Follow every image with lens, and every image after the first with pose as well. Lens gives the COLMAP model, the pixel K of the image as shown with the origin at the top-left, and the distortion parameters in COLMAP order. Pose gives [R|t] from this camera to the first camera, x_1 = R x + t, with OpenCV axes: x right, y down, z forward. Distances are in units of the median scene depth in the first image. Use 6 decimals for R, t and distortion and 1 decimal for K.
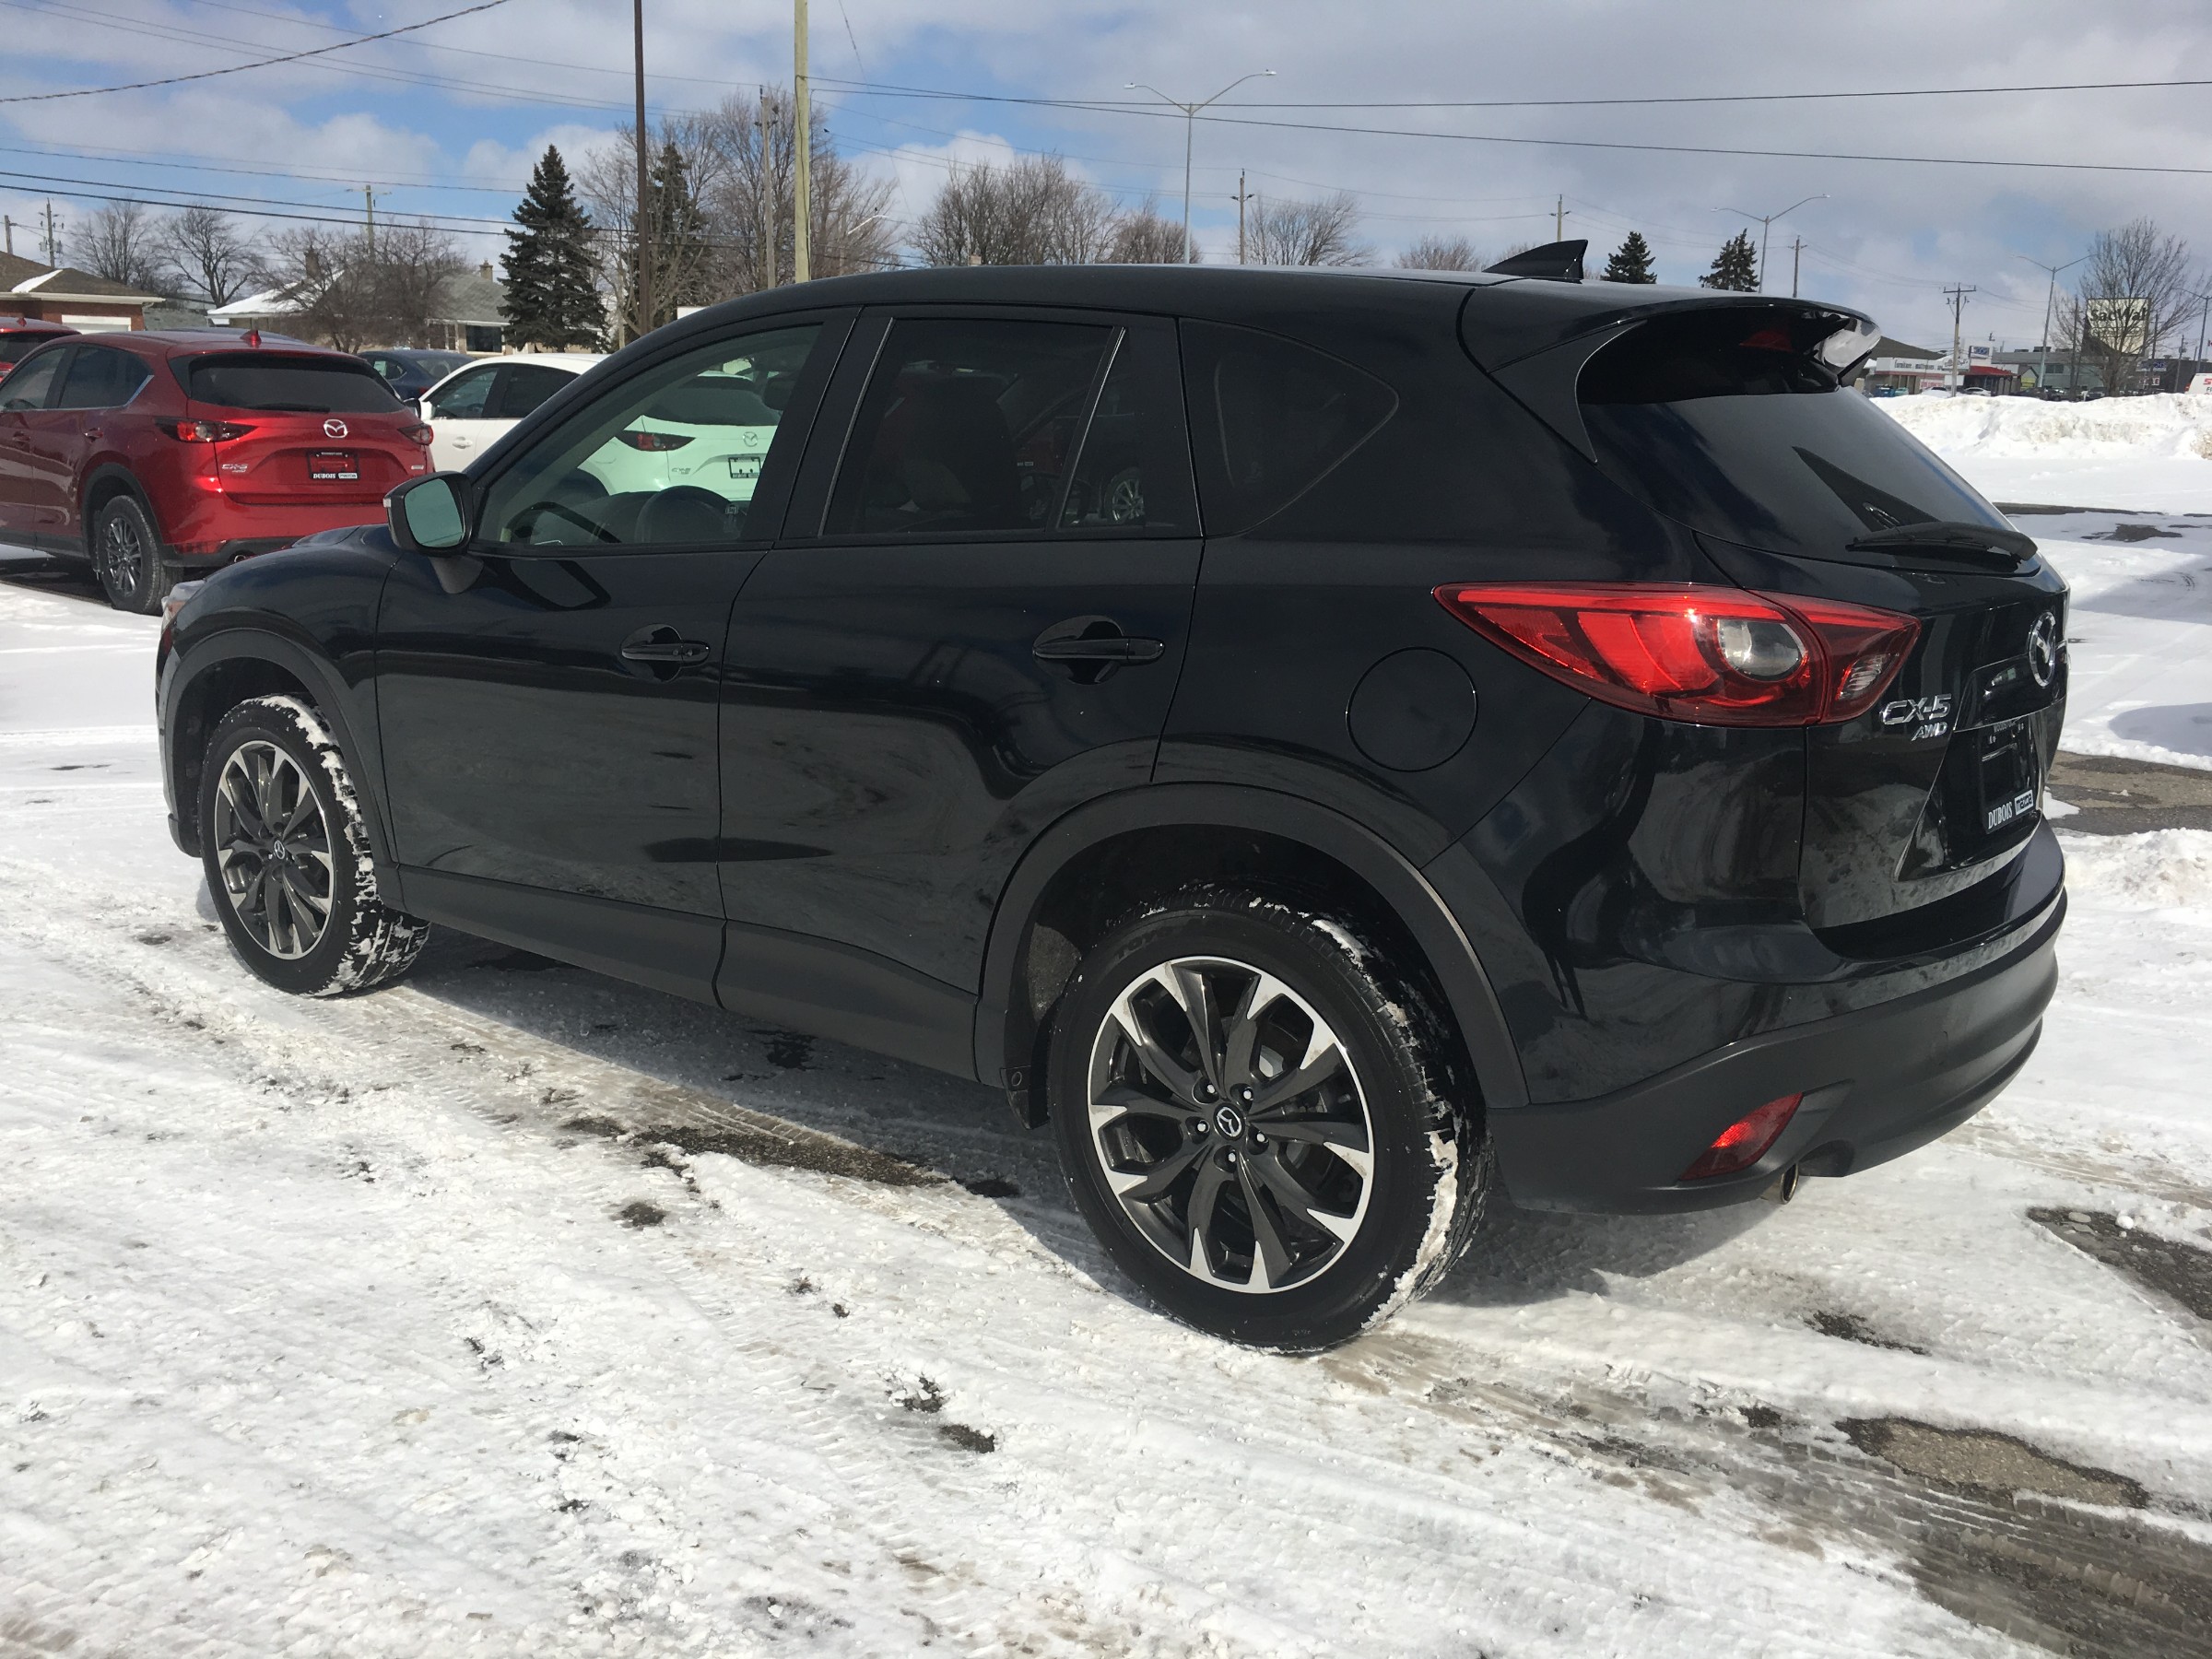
lens RADIAL K [[1908.1, 0, 1106.0], [0, 1908.1, 829.5], [0, 0, 1]] dist [0.096200, -0.135524]
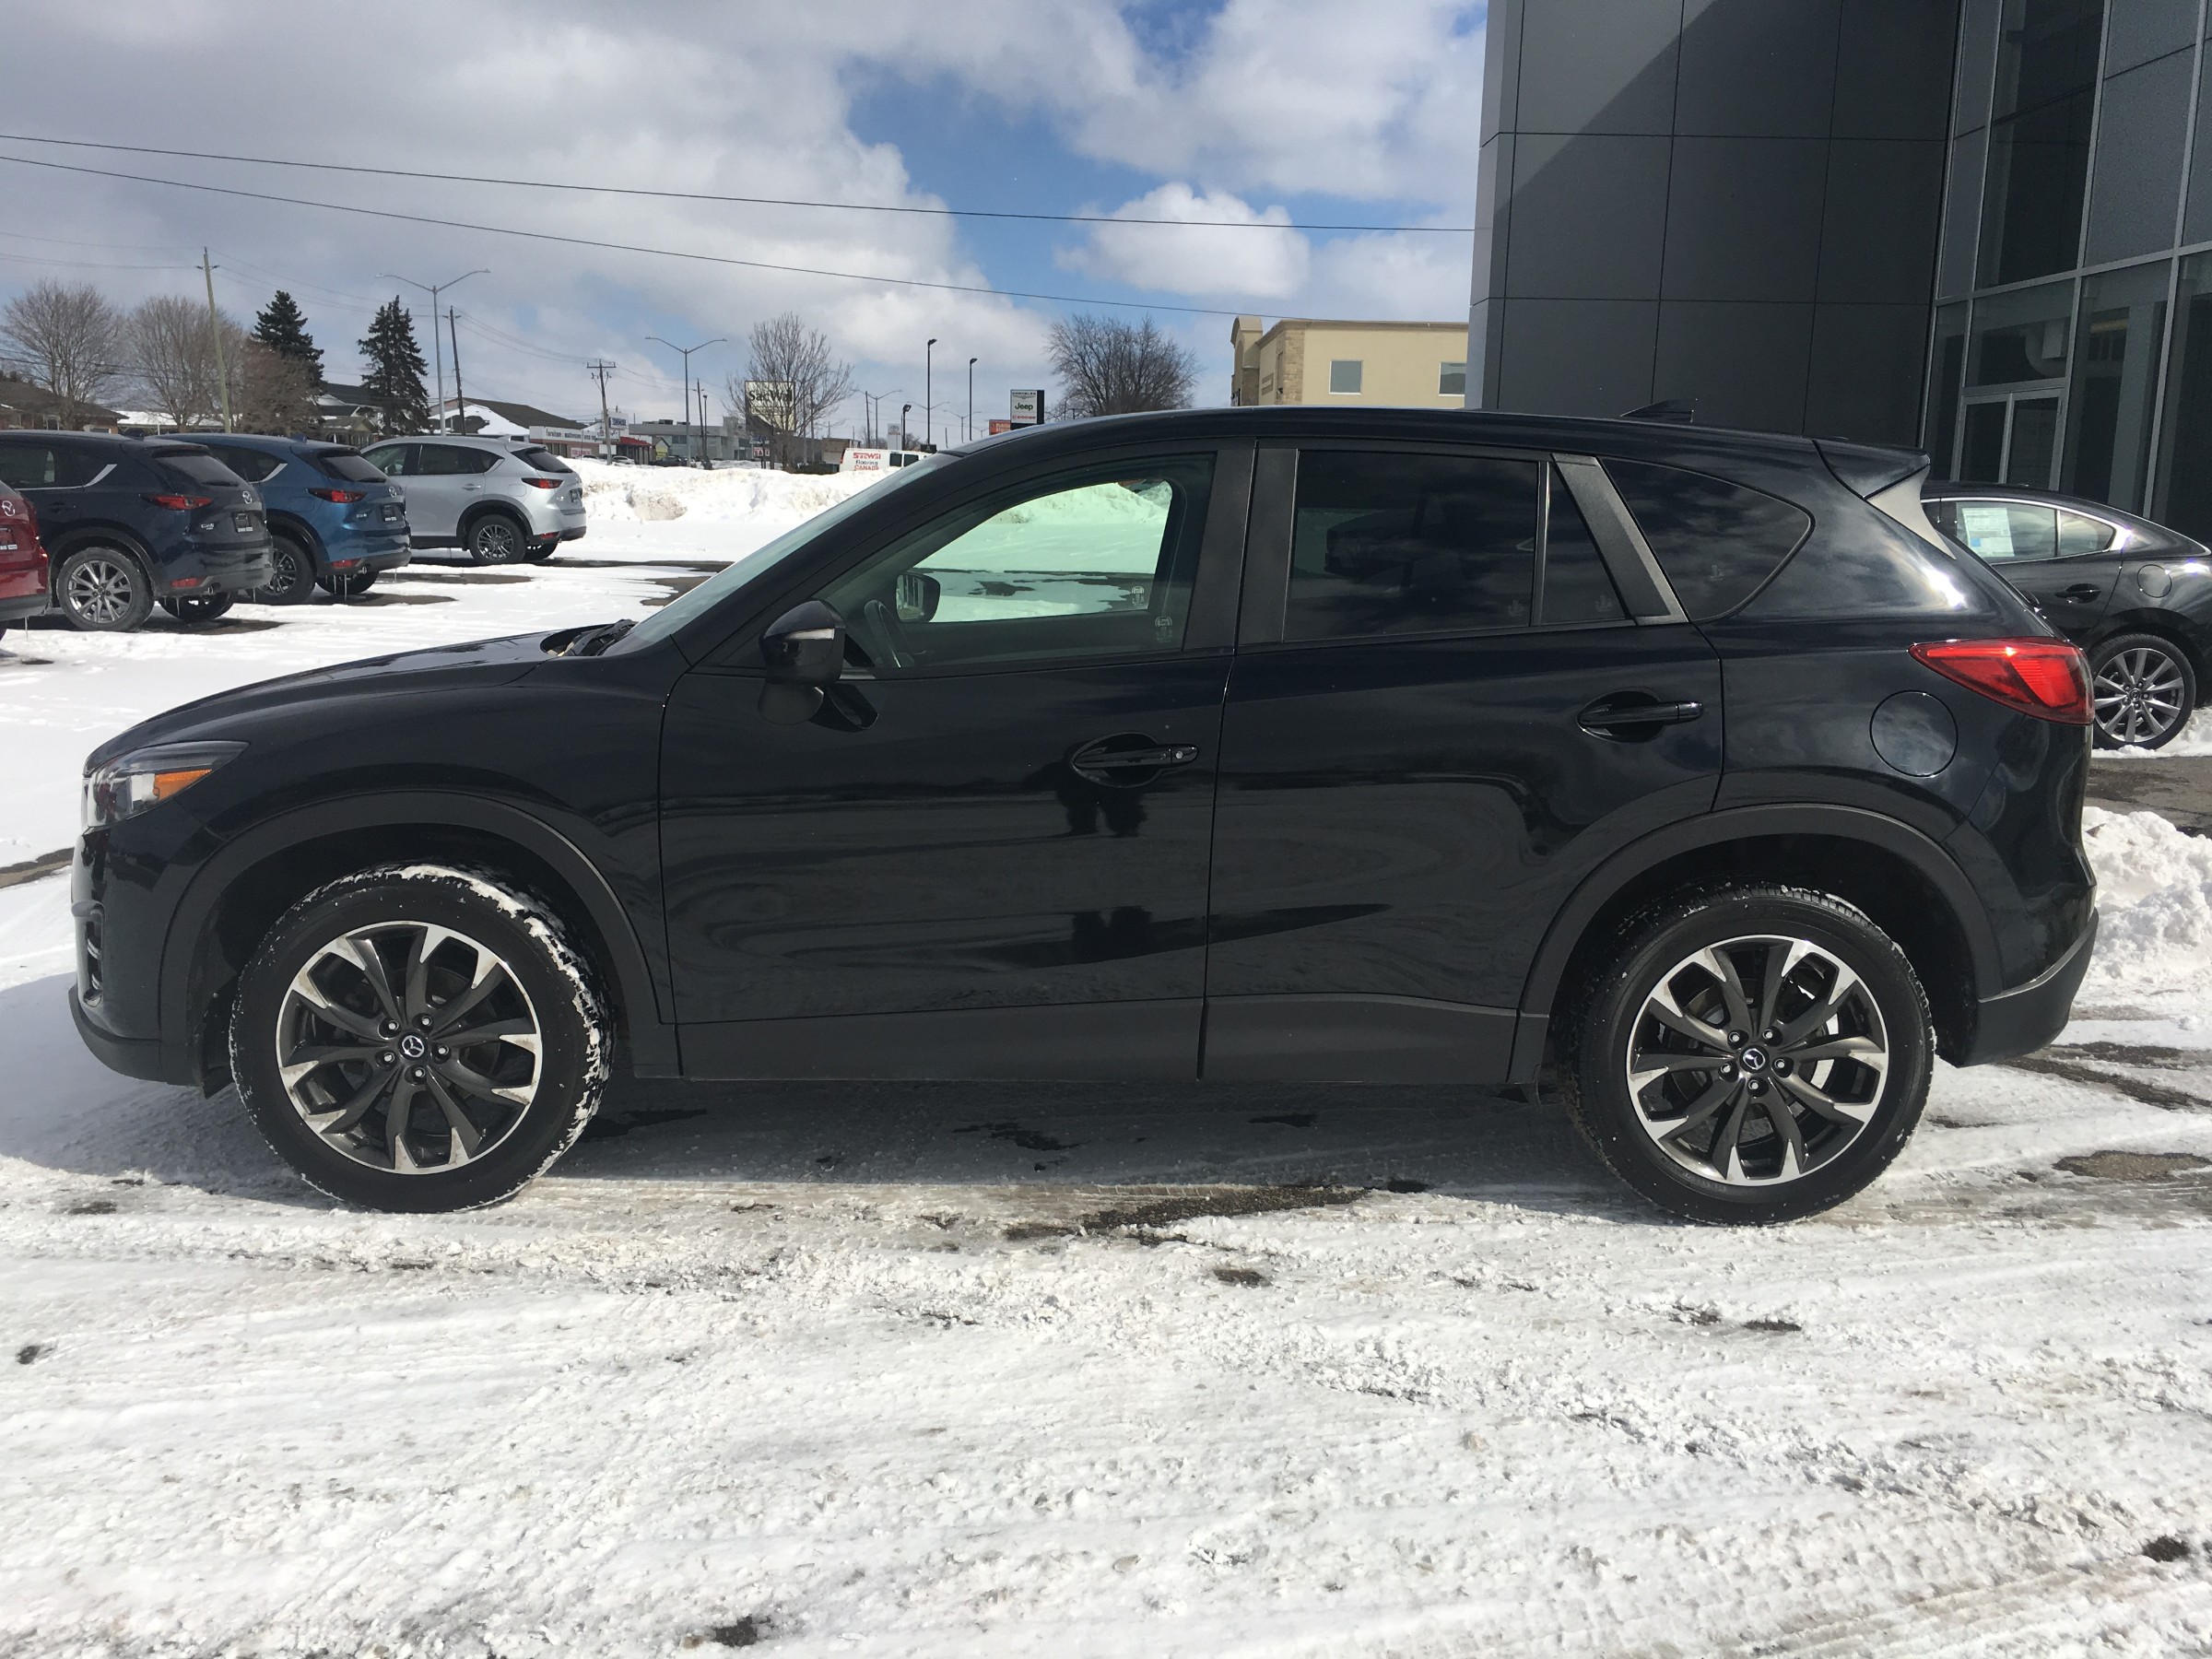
lens RADIAL K [[1908.1, 0, 1106.0], [0, 1908.1, 829.5], [0, 0, 1]] dist [0.096200, -0.135524]
pose [[0.775000, -0.116607, 0.621110, -0.876734], [0.135819, 0.990596, 0.016503, -0.070200], [-0.617194, 0.071568, 0.783549, 0.176505]]
